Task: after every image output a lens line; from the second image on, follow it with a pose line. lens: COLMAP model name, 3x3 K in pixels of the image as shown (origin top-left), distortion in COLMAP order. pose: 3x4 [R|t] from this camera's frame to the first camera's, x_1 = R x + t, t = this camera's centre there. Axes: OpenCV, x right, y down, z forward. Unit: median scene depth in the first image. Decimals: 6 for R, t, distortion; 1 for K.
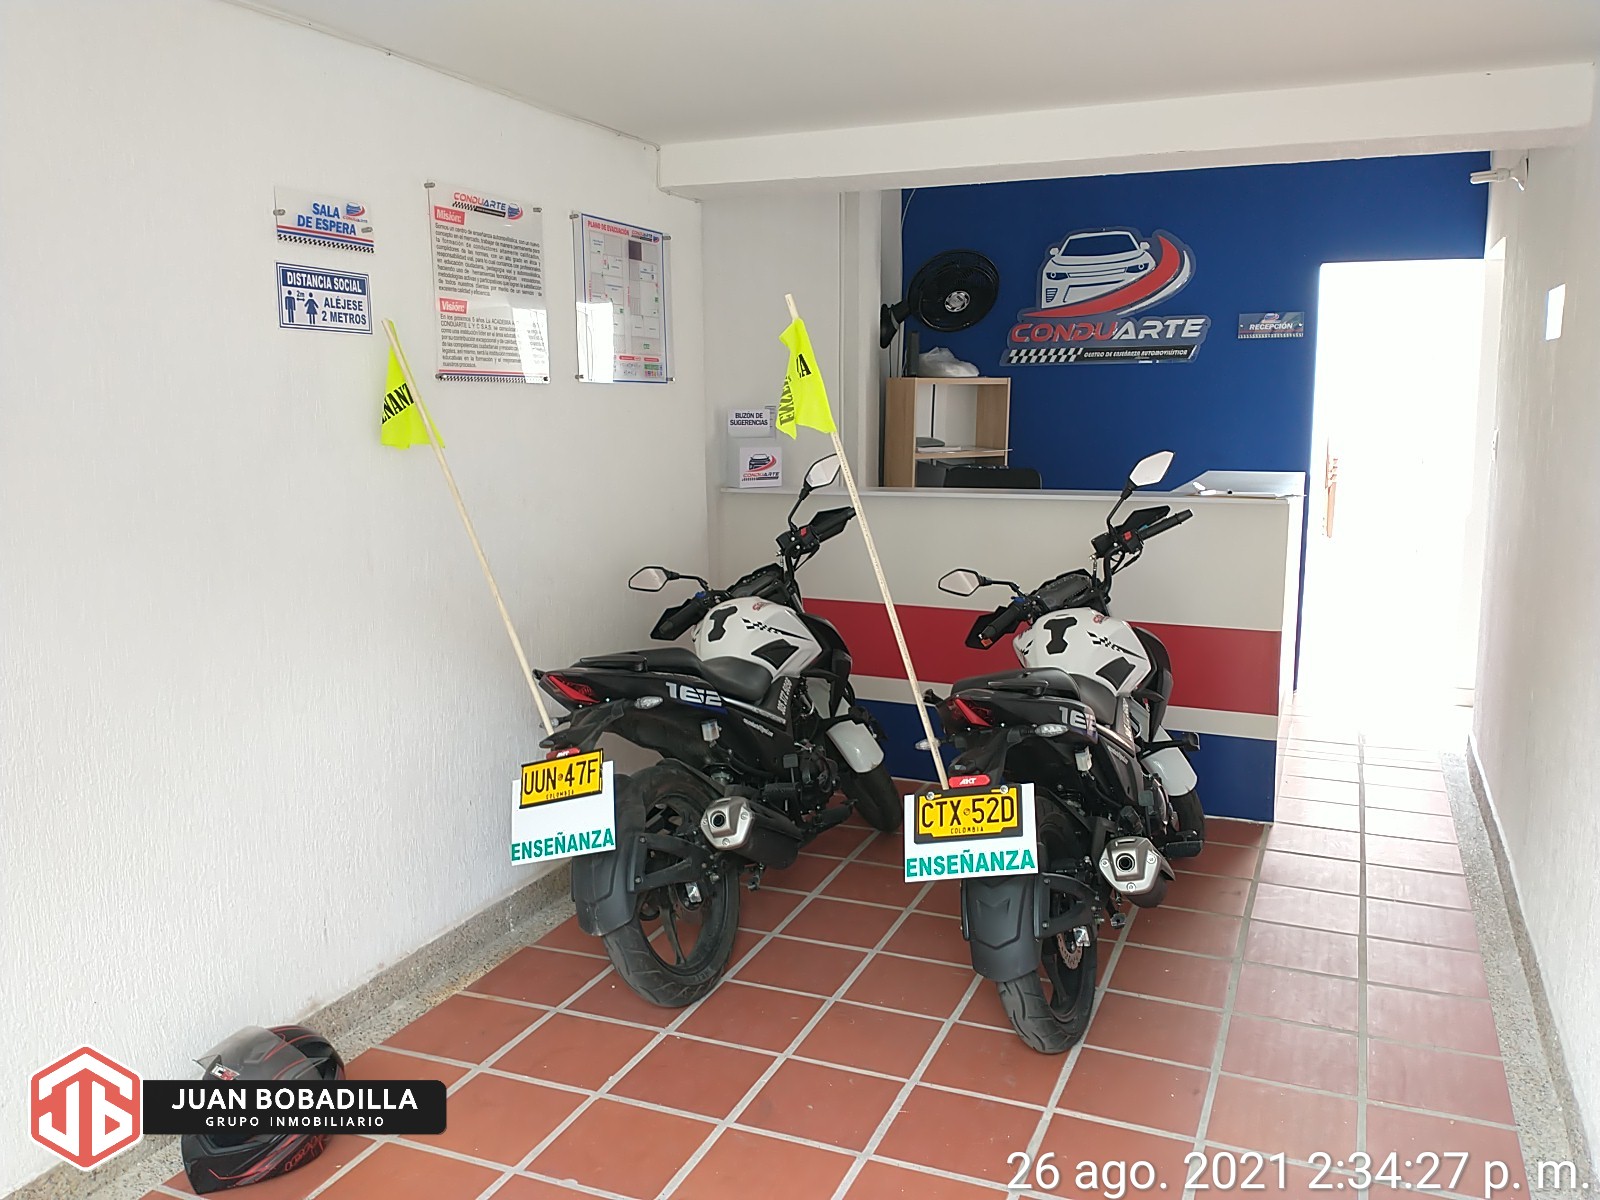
lens RADIAL K [[1275.4, 0, 801.3], [0, 1275.4, 604.5], [0, 0, 1]] dist [-0.012704, -0.017850]
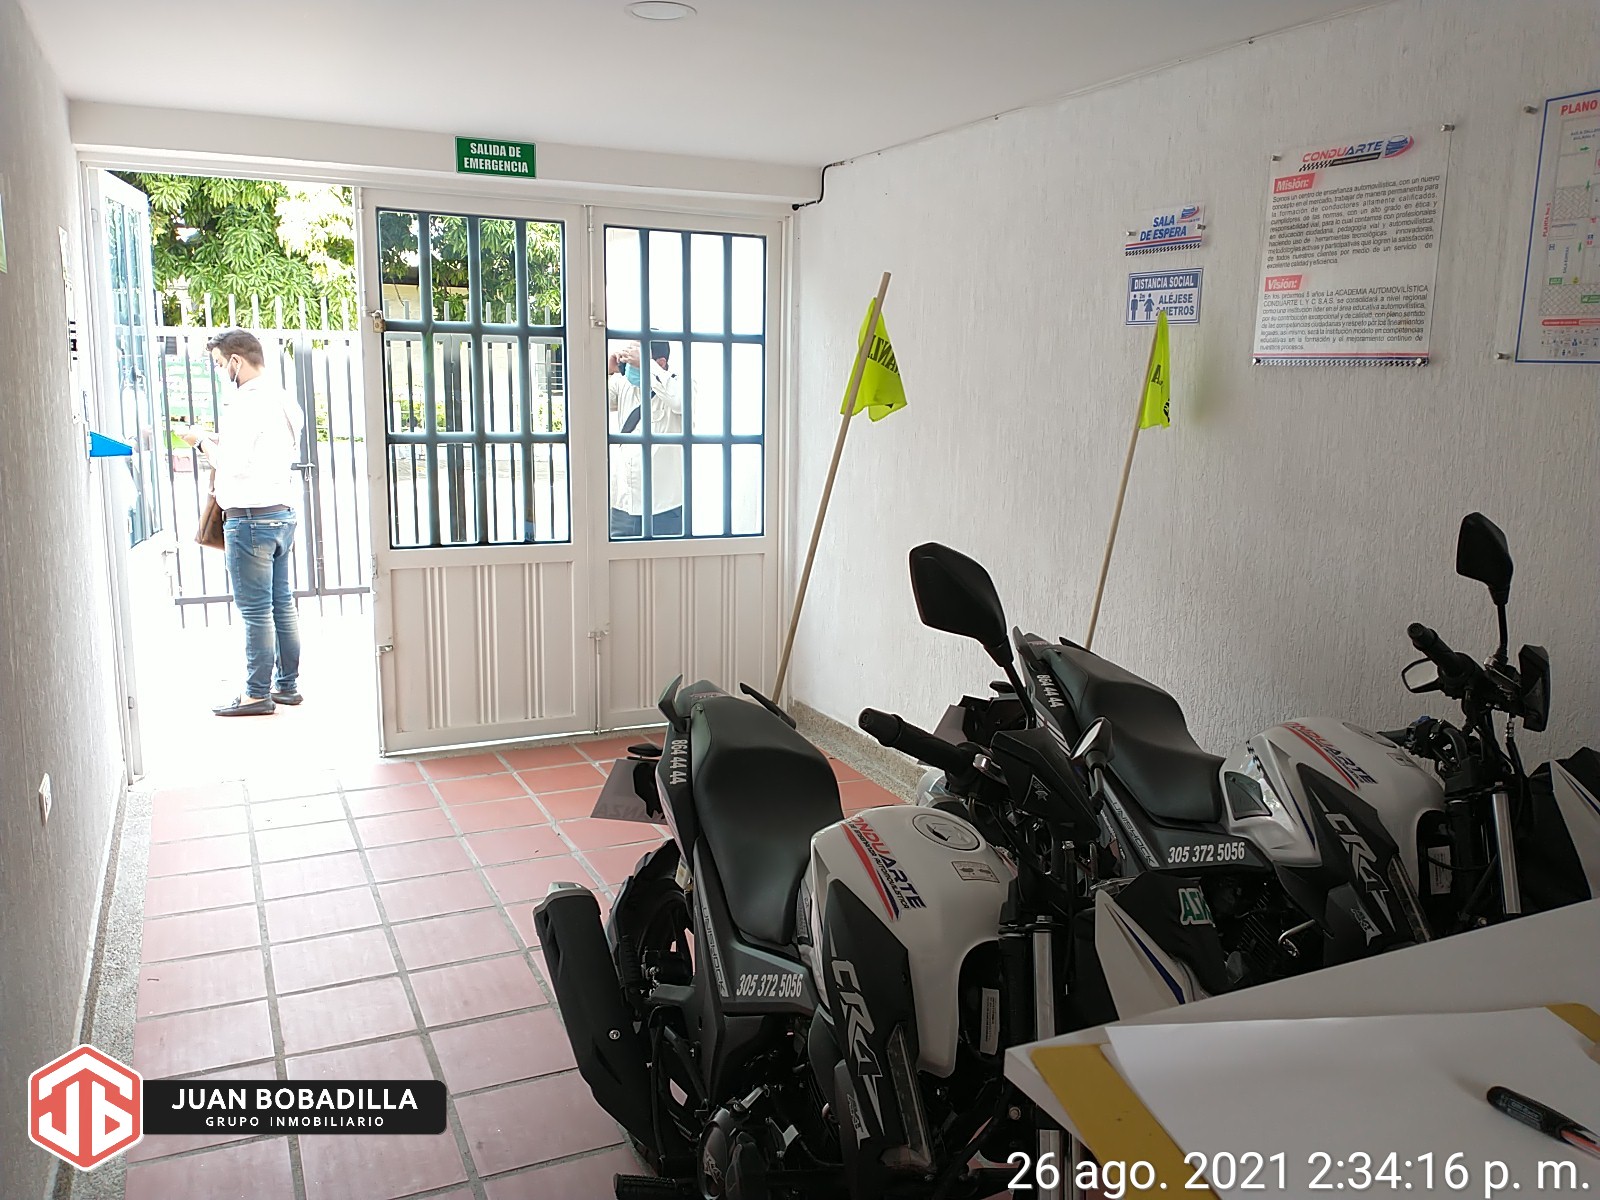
lens RADIAL K [[1275.4, 0, 800.4], [0, 1275.4, 596.5], [0, 0, 1]] dist [-0.012704, -0.017850]
pose [[-0.669047, 0.116433, -0.734044, 0.666119], [-0.136293, 0.951683, 0.275180, -0.228711], [0.730617, 0.284154, -0.620851, 1.402872]]
